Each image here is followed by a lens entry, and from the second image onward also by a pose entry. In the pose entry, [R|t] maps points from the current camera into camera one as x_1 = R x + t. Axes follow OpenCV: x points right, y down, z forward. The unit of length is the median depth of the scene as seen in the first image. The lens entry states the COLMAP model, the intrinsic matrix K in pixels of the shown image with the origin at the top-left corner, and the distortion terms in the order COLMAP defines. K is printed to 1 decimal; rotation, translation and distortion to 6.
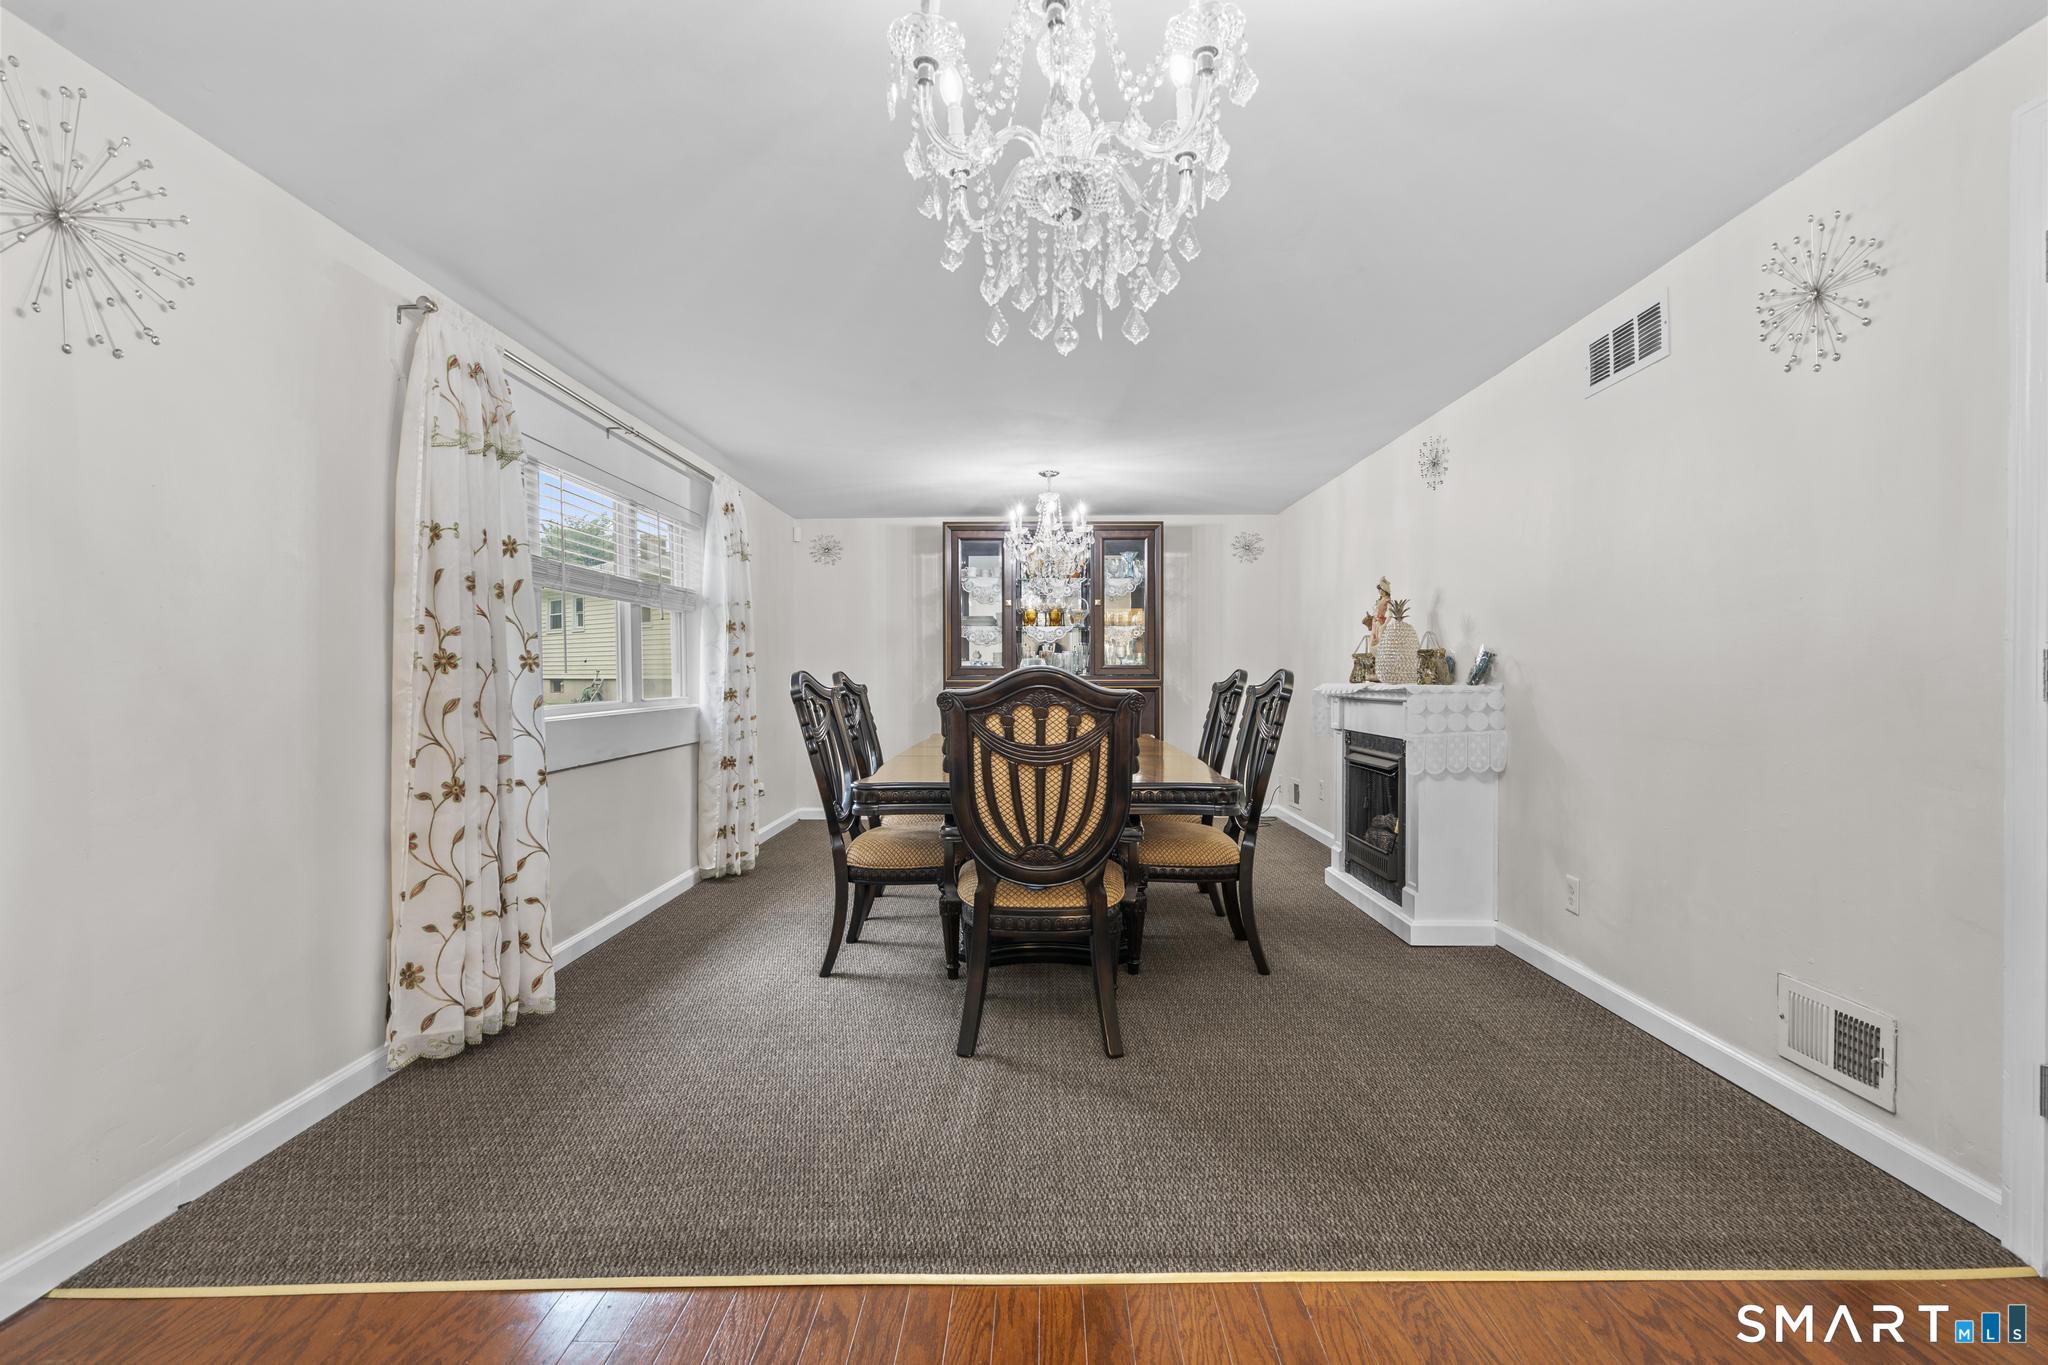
lens RADIAL K [[922.3, 0, 1035.5], [0, 922.3, 677.9], [0, 0, 1]] dist [-0.001595, 0.001106]
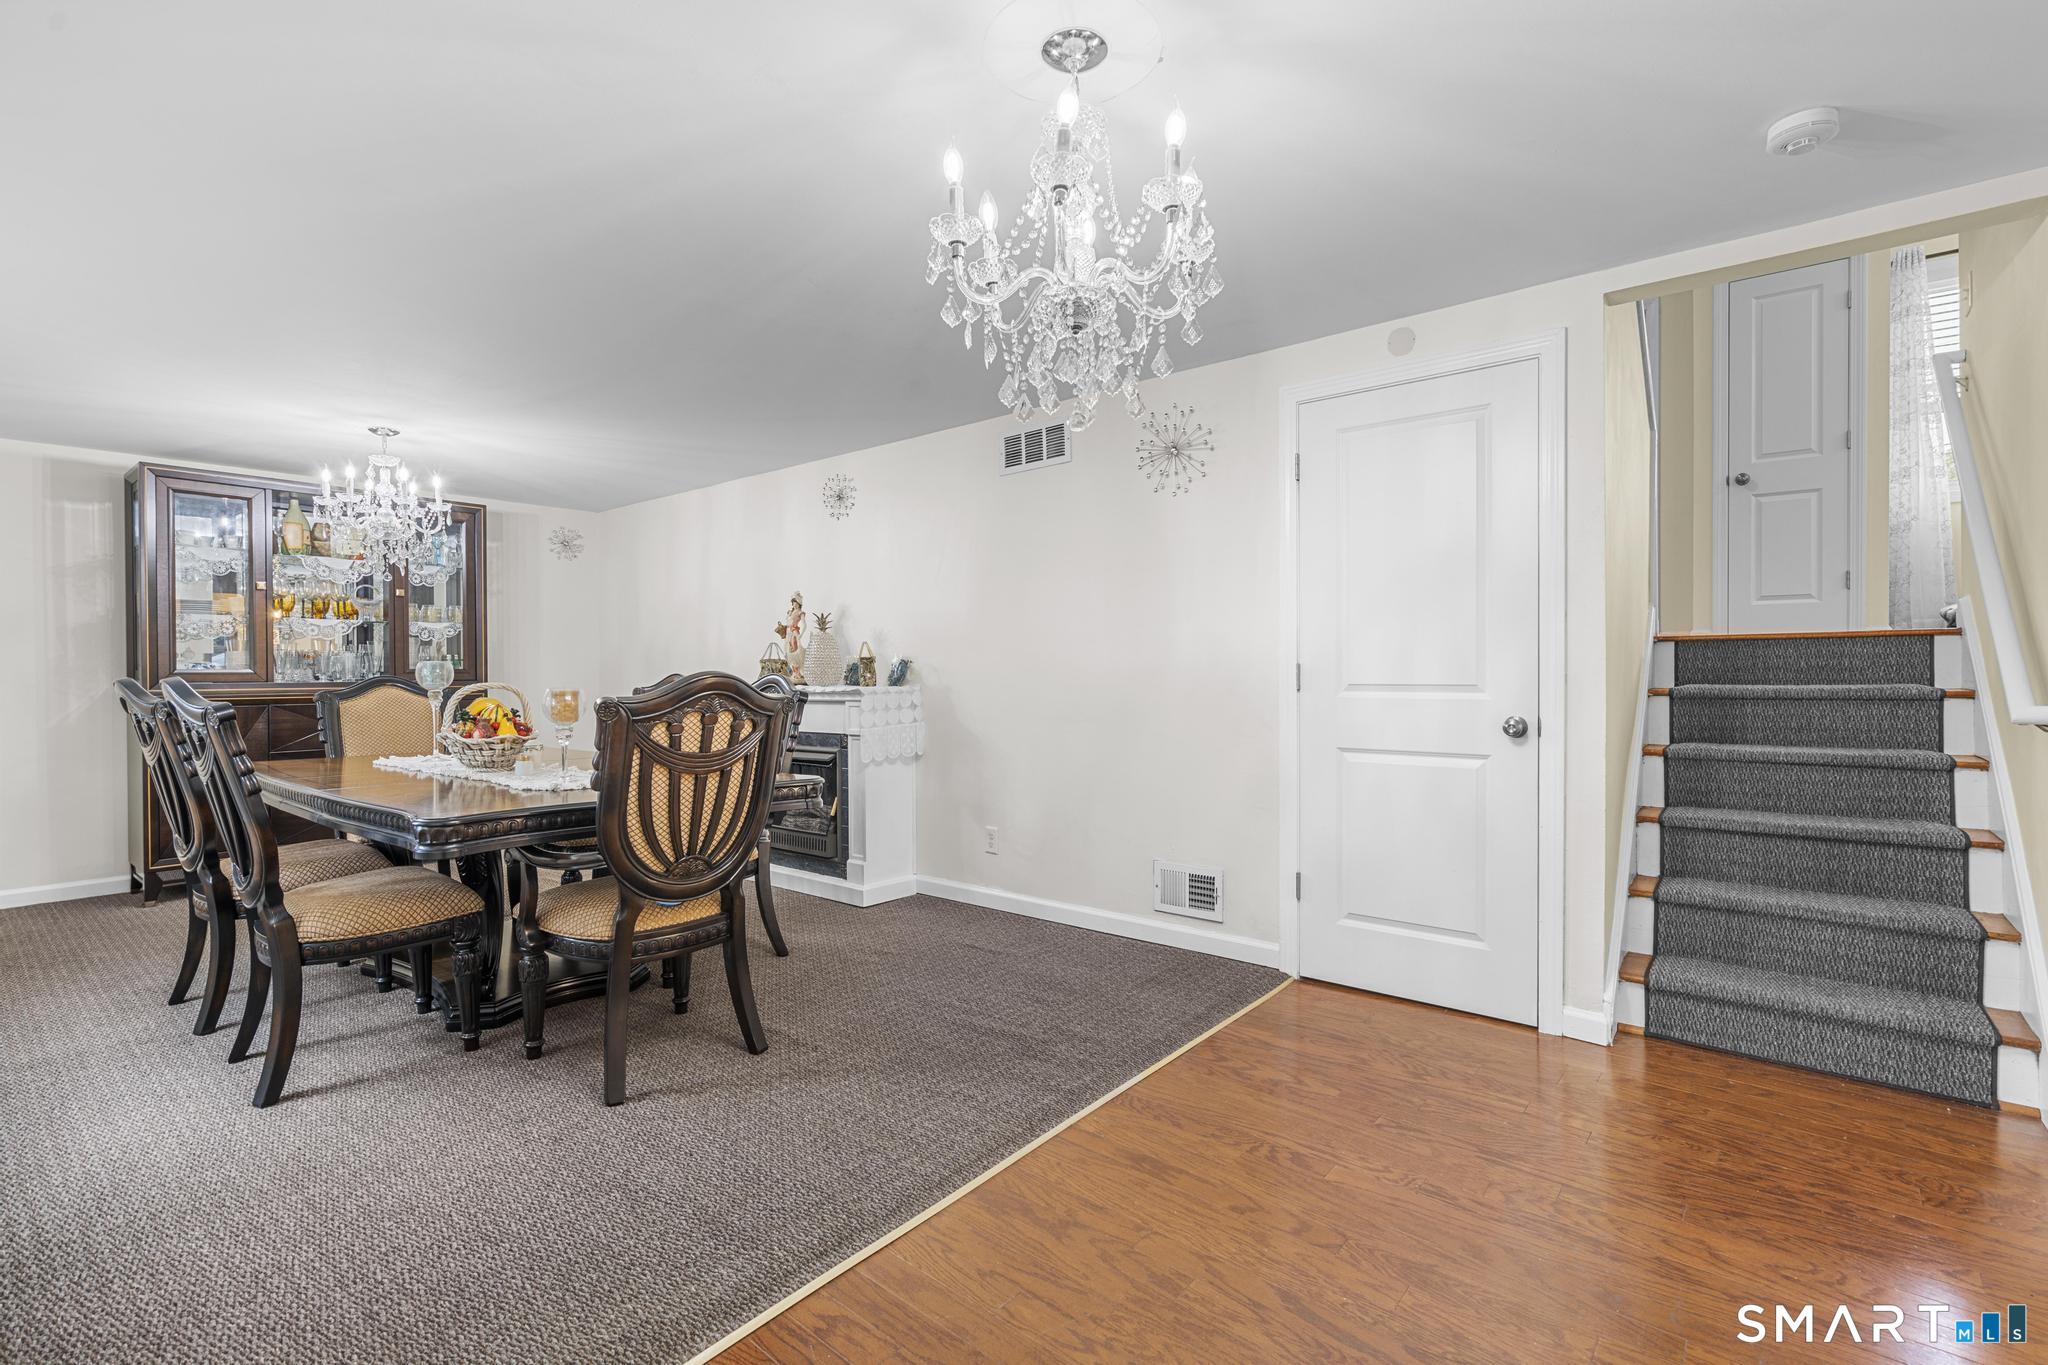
lens RADIAL K [[920.9, 0, 1026.6], [0, 920.9, 679.1], [0, 0, 1]] dist [0.000869, 0.001095]
pose [[0.638152, -0.006063, 0.769886, -0.481406], [0.008557, 0.999963, 0.000782, -0.001791], [-0.769863, 0.006088, 0.638180, 0.109266]]
